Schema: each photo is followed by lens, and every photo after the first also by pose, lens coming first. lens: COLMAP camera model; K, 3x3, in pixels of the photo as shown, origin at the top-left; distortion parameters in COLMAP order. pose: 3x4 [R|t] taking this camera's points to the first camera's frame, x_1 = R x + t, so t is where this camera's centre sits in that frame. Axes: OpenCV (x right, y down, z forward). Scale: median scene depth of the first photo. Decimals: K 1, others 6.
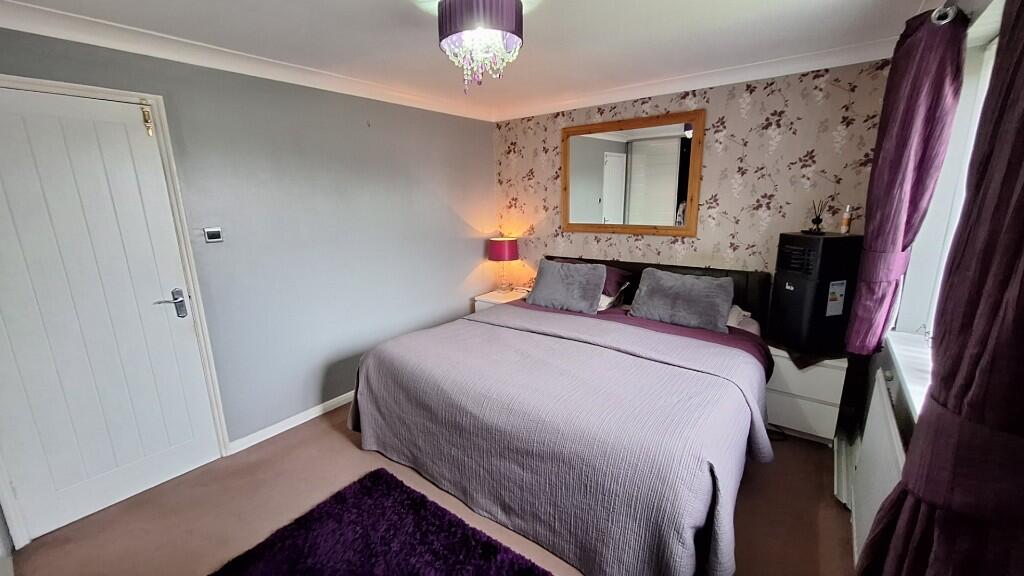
lens RADIAL K [[406.2, 0, 491.8], [0, 406.2, 295.2], [0, 0, 1]] dist [-0.008929, 0.004618]
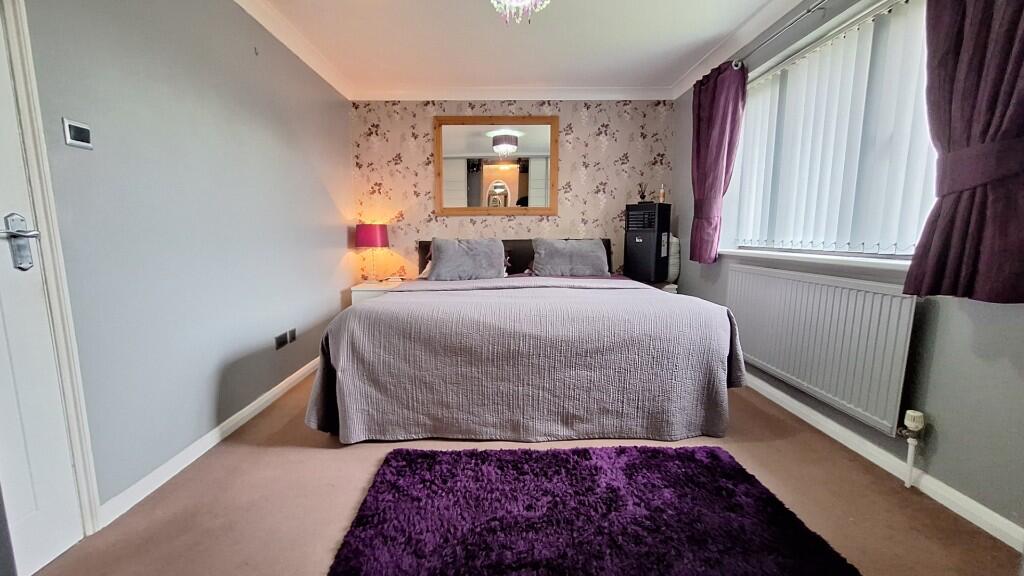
lens RADIAL K [[406.2, 0, 498.5], [0, 406.2, 295.9], [0, 0, 1]] dist [-0.008929, 0.004618]
pose [[0.781222, -0.073128, 0.619956, -0.430485], [0.131313, 0.990145, -0.048677, 0.138316], [-0.610286, 0.119436, 0.783125, 0.147311]]
